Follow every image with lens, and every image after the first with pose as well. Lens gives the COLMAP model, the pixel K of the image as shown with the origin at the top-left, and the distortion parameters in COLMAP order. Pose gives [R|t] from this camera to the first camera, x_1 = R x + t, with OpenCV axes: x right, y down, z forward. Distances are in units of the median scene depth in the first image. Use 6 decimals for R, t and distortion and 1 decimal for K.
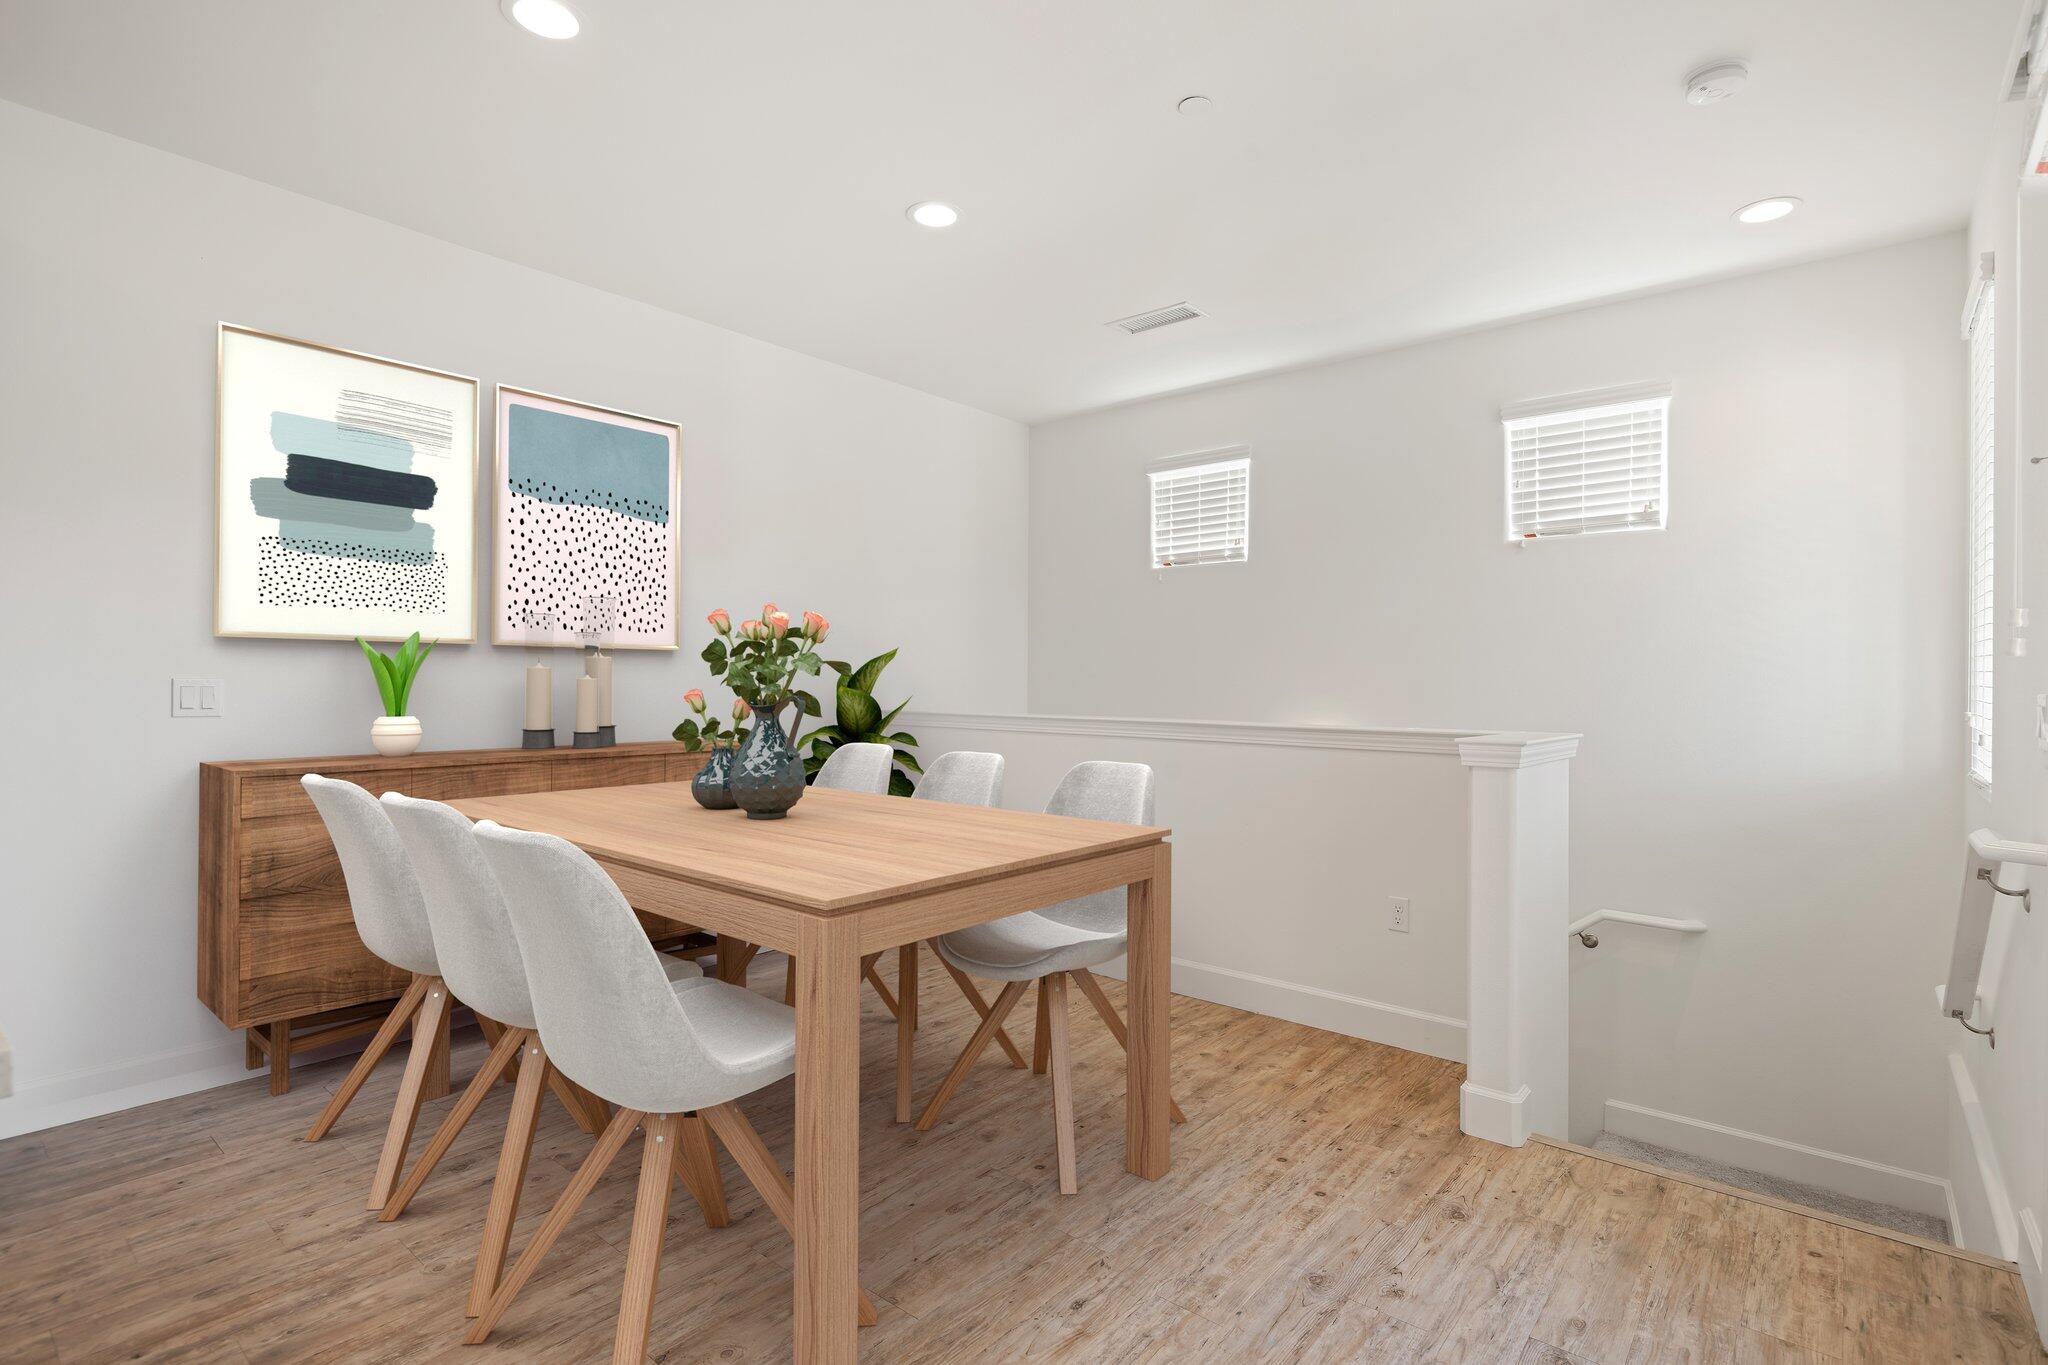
lens RADIAL K [[983.2, 0, 1015.0], [0, 983.2, 681.1], [0, 0, 1]] dist [-0.009350, 0.001057]
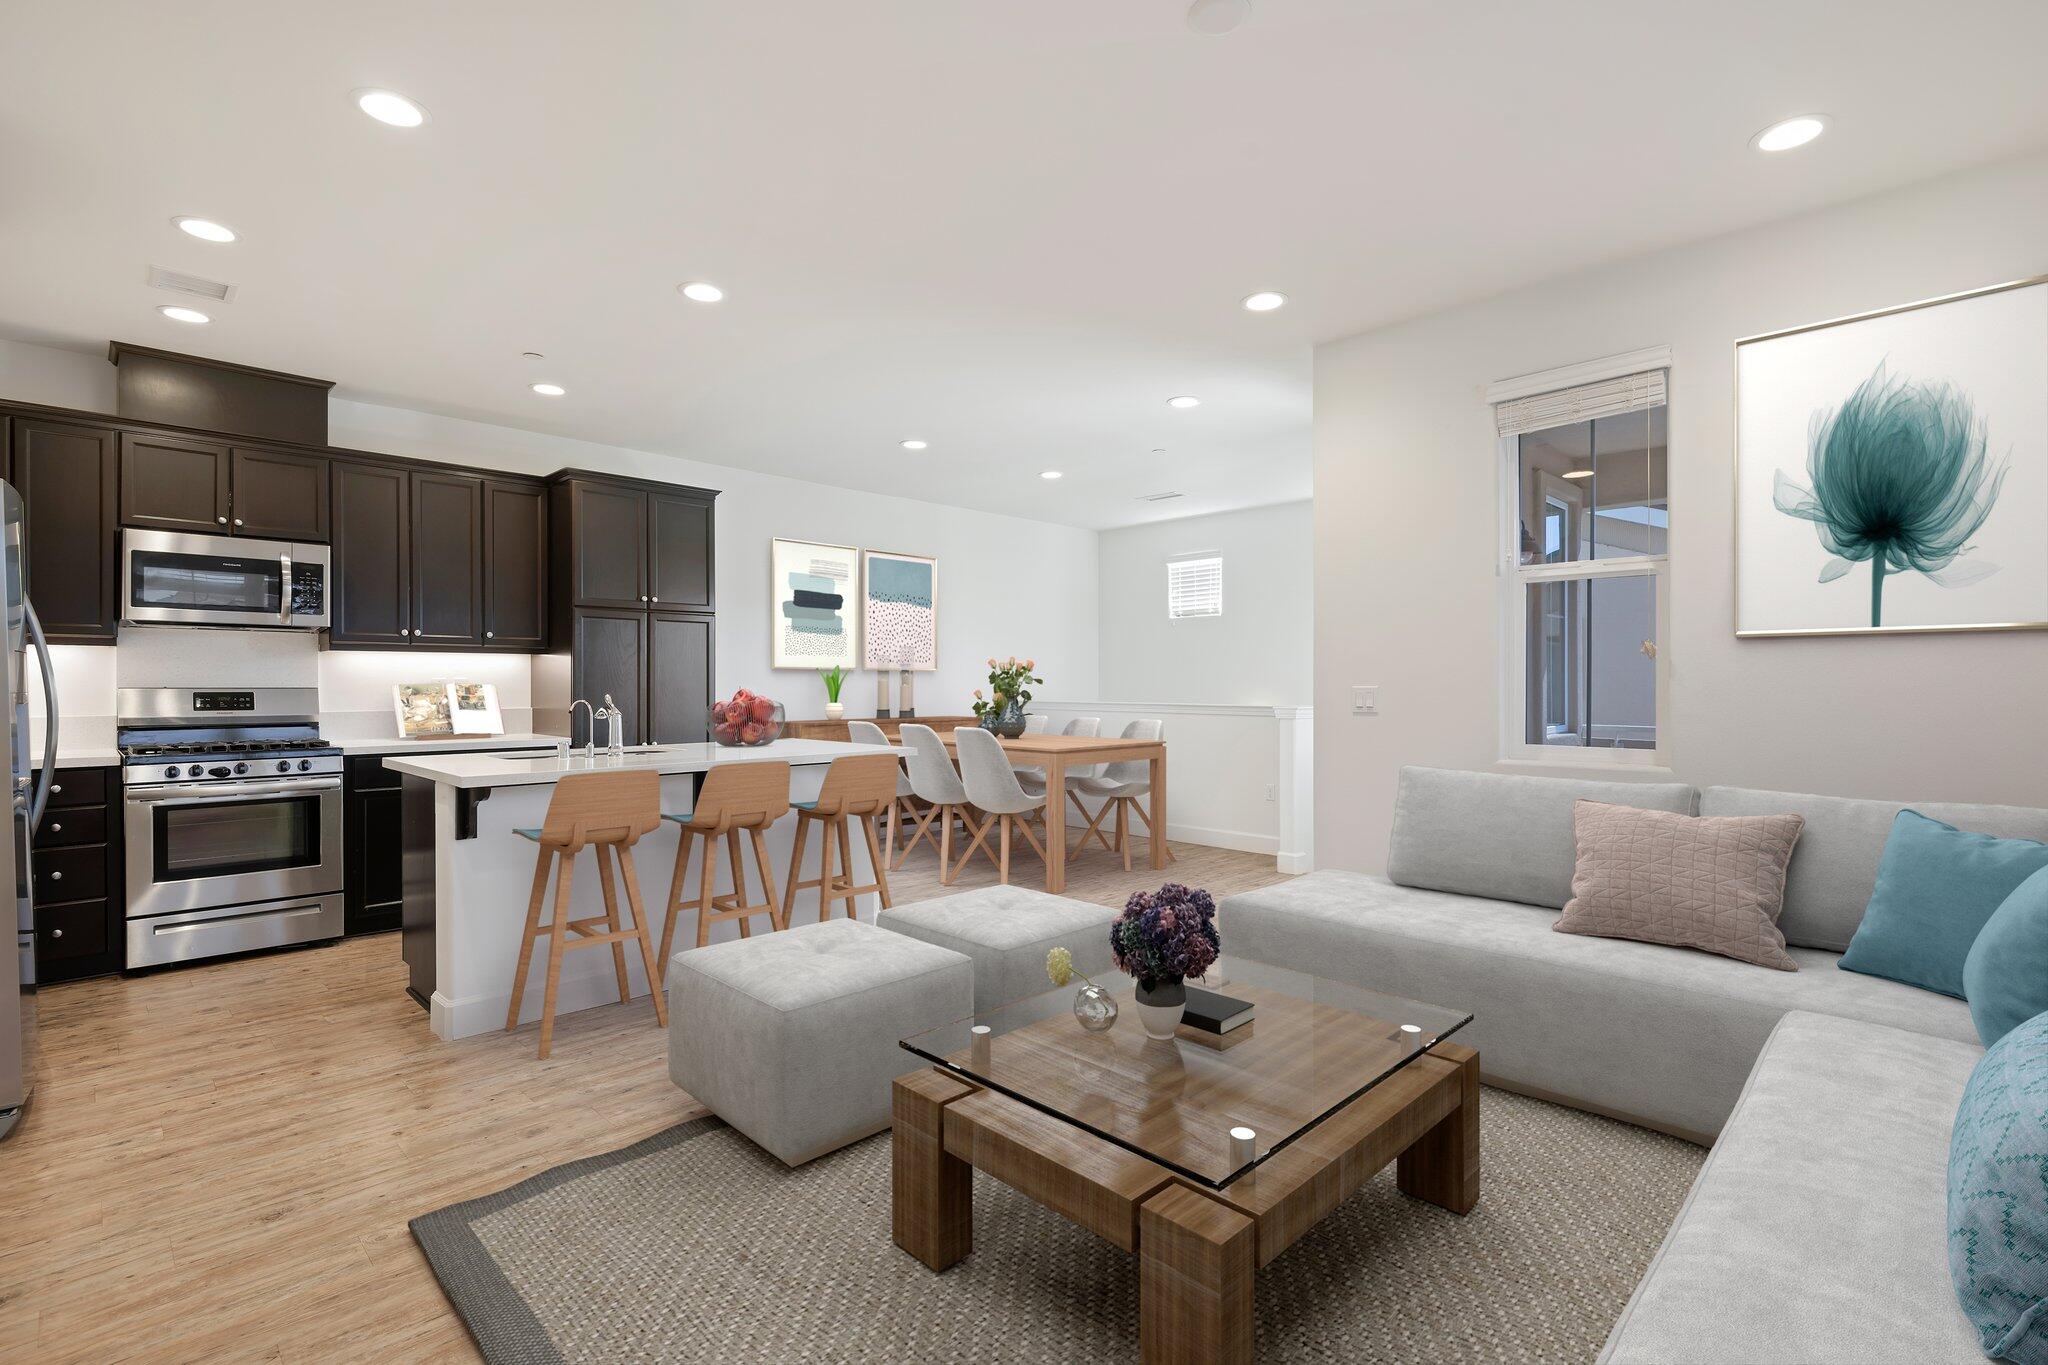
lens RADIAL K [[939.2, 0, 1031.6], [0, 939.2, 690.9], [0, 0, 1]] dist [-0.007954, 0.000953]
pose [[0.998655, -0.004744, -0.051621, -0.061570], [0.005565, 0.999860, 0.015766, -0.024114], [0.051539, -0.016032, 0.998542, -1.222594]]
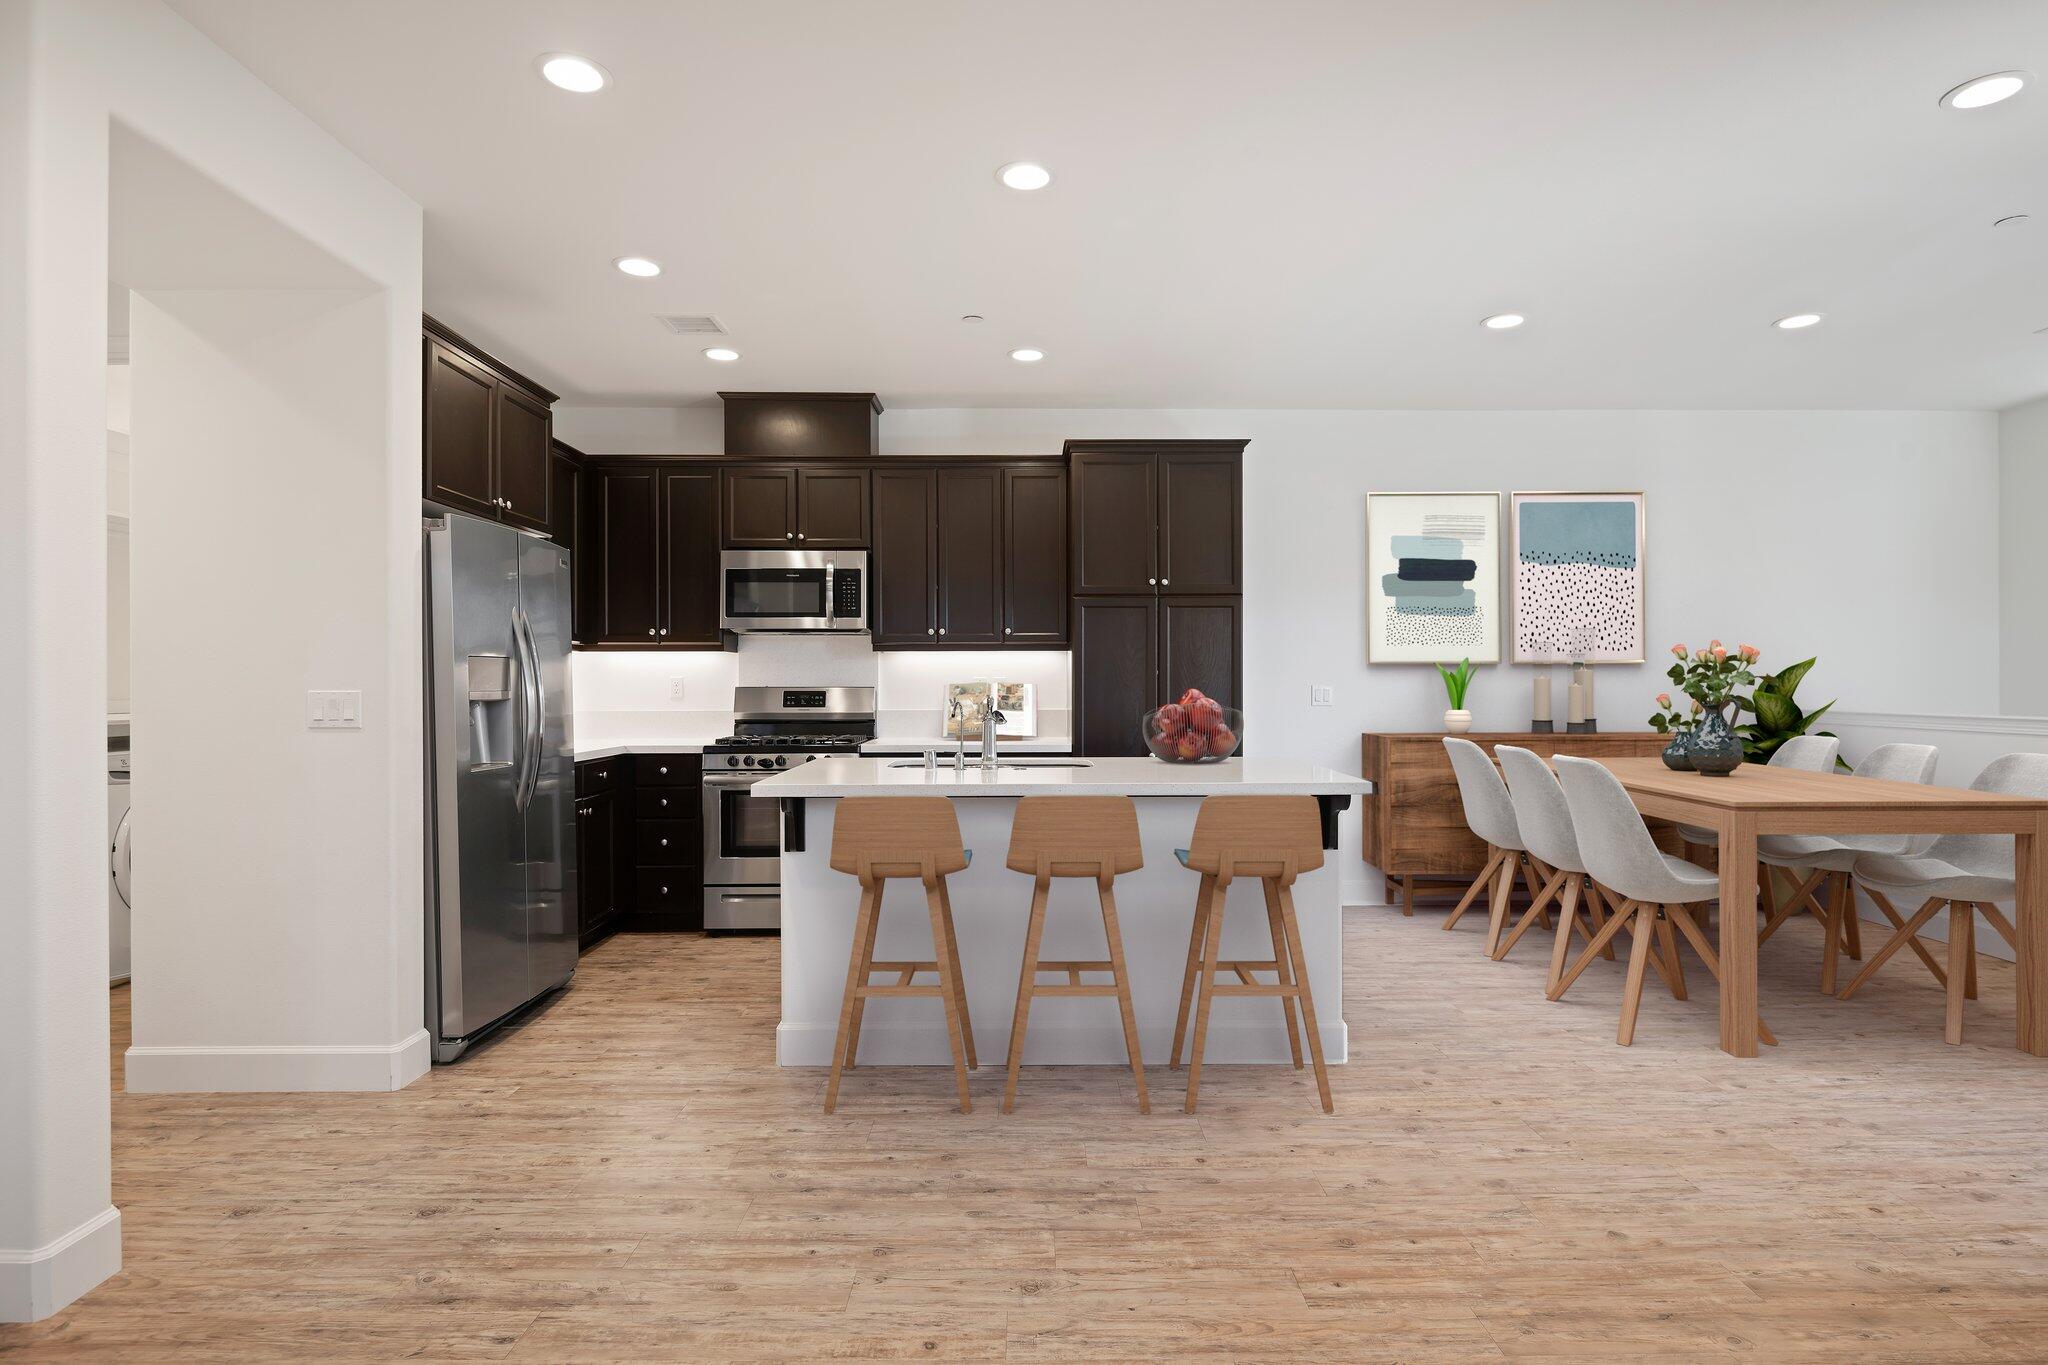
lens RADIAL K [[1058.7, 0, 1031.9], [0, 1058.7, 680.2], [0, 0, 1]] dist [0.017133, 0.000133]
pose [[0.666603, -0.008694, -0.745362, 0.233146], [0.009416, 0.999950, -0.003242, -0.015028], [0.745353, -0.004857, 0.666652, -0.759505]]
